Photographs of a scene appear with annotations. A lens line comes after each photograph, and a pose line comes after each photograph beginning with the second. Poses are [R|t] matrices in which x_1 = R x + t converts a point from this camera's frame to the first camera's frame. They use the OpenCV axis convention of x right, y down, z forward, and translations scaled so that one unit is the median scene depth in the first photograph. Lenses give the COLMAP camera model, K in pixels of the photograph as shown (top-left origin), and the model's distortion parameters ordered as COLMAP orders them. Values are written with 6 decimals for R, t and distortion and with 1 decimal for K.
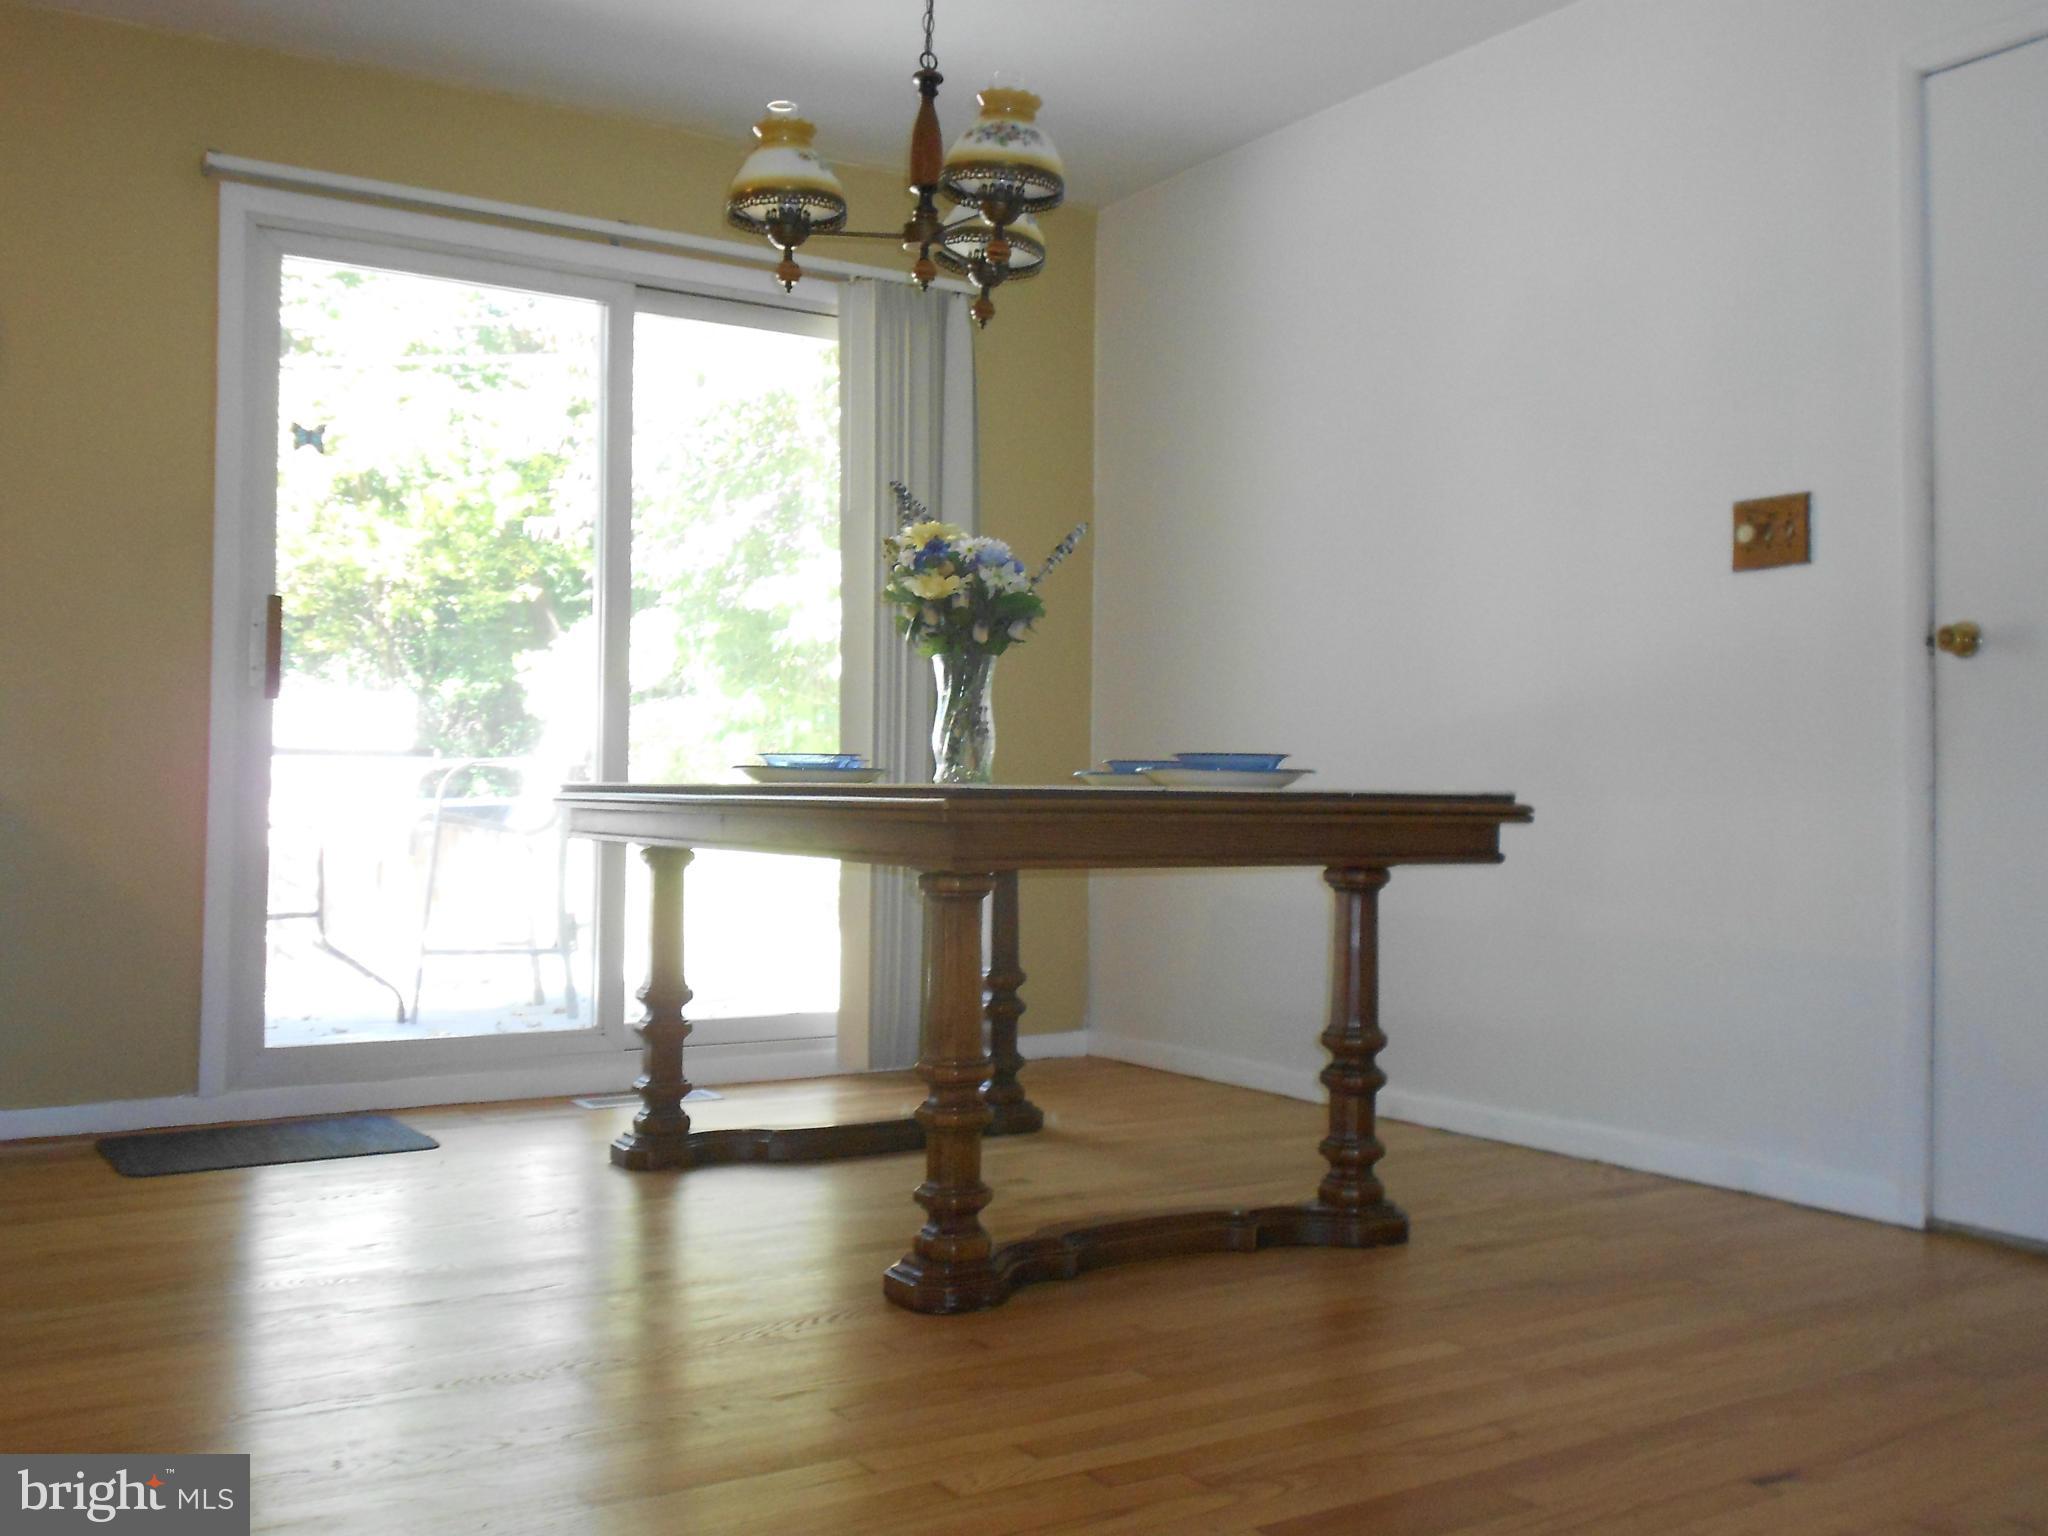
lens RADIAL K [[1926.5, 0, 1080.2], [0, 1926.5, 763.9], [0, 0, 1]] dist [-0.006990, -0.101538]
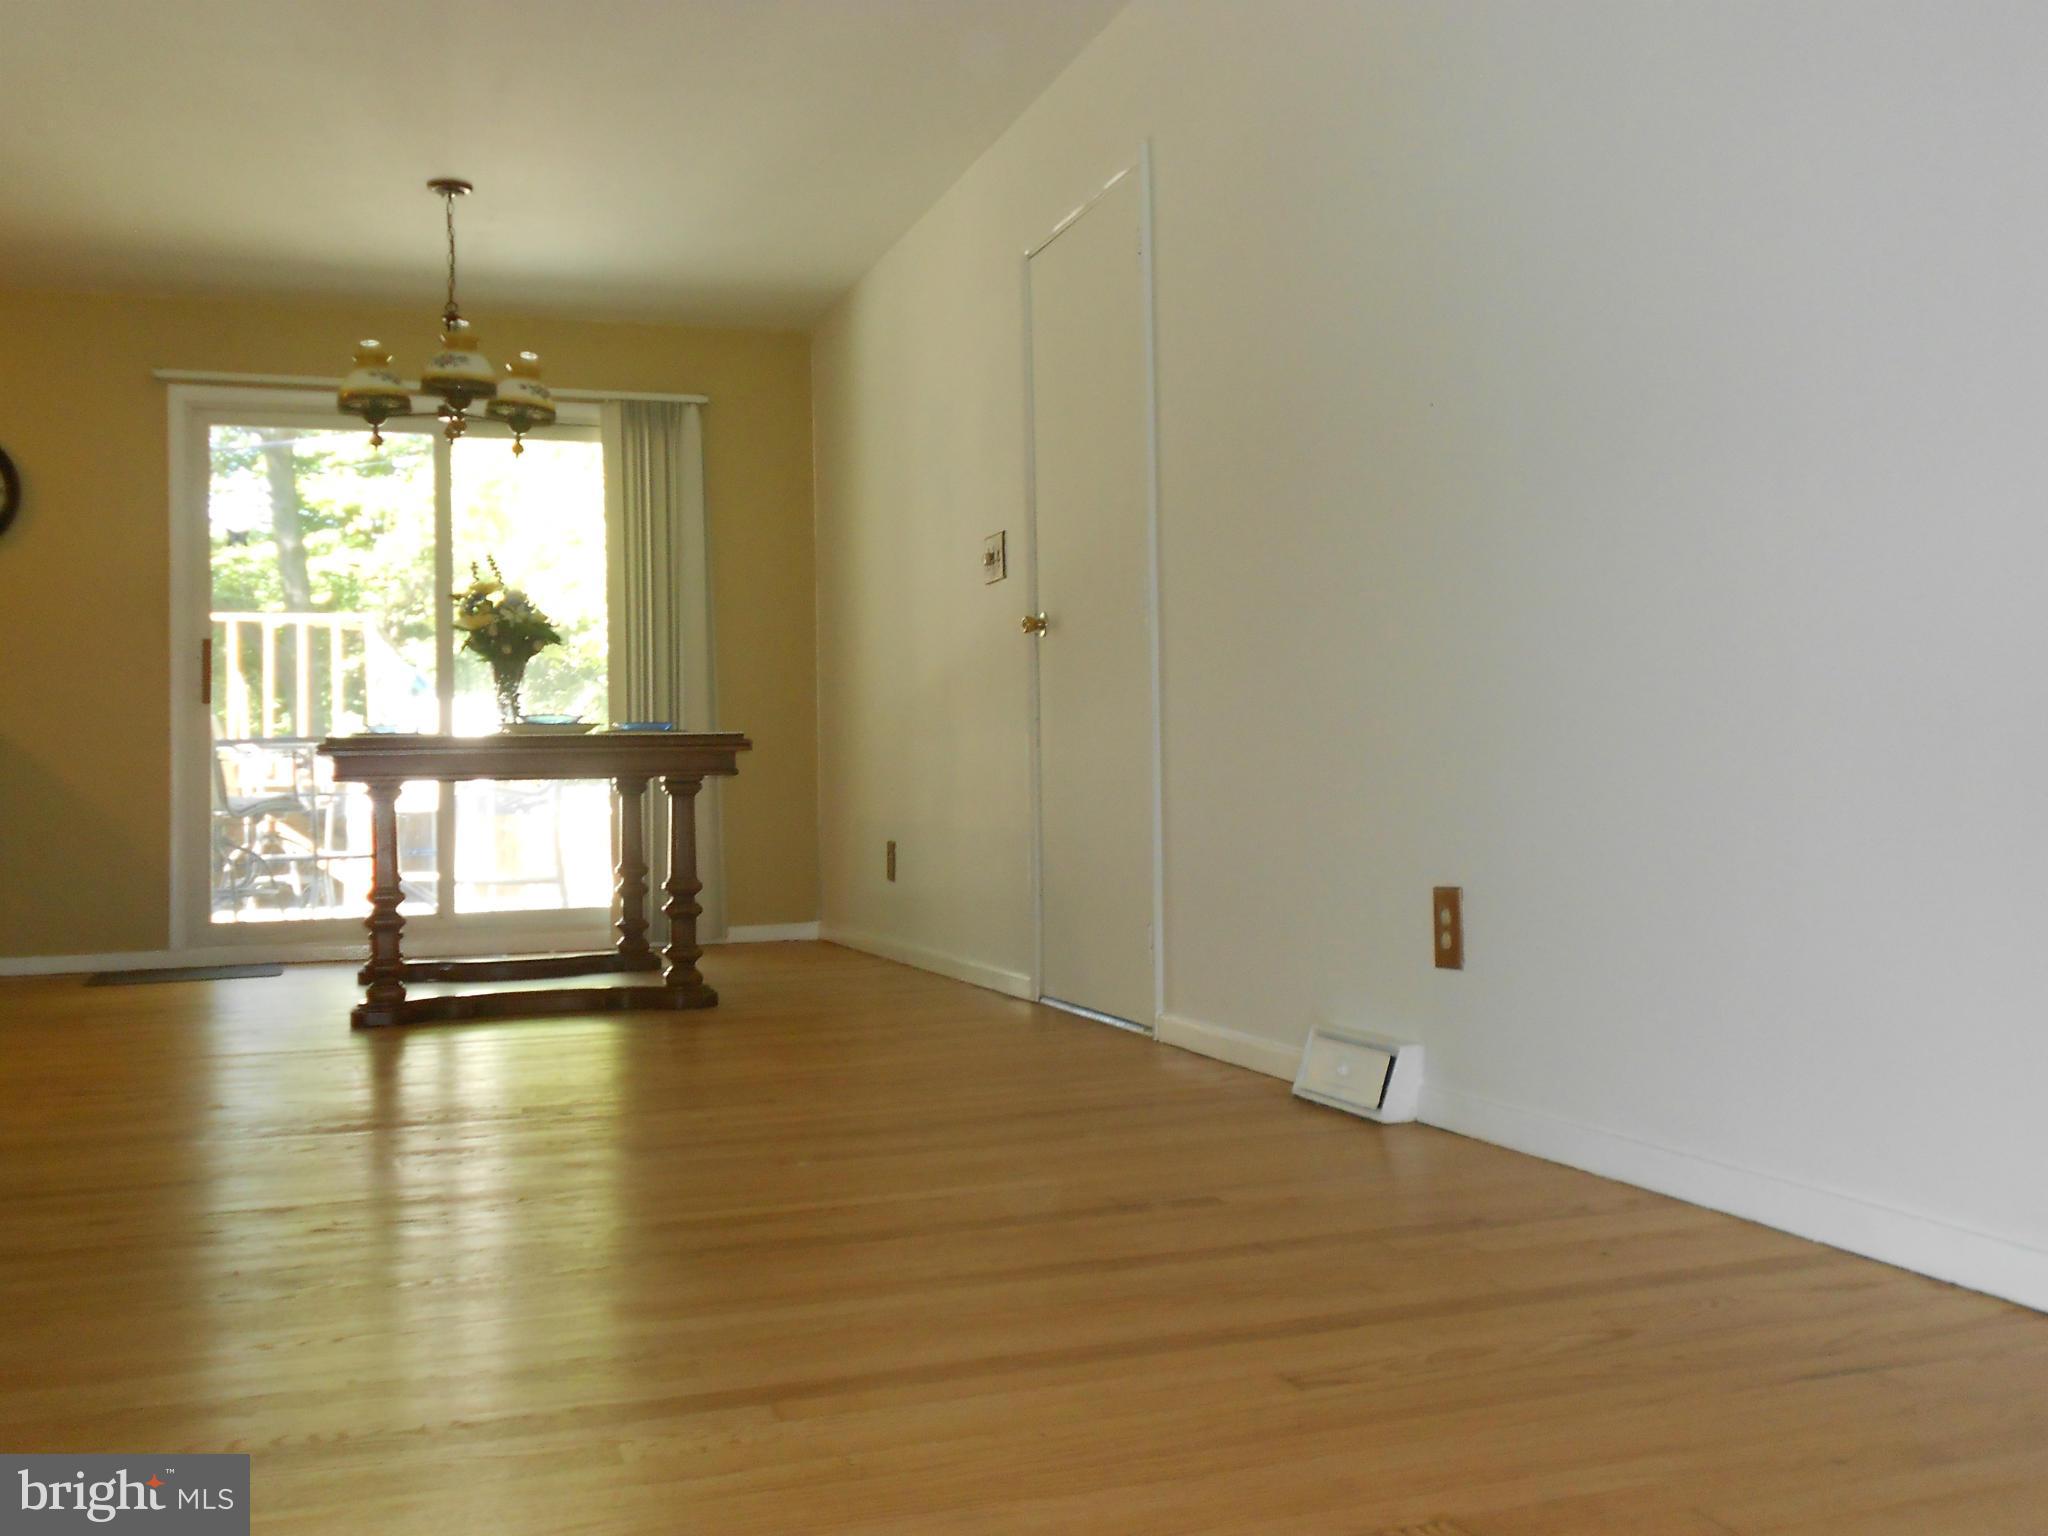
lens RADIAL K [[1926.5, 0, 1080.2], [0, 1926.5, 763.9], [0, 0, 1]] dist [-0.006990, -0.101538]
pose [[0.975940, -0.032261, -0.215639, 0.784677], [0.034078, 0.999408, 0.004715, 0.040053], [0.215359, -0.011950, 0.976462, -0.504369]]
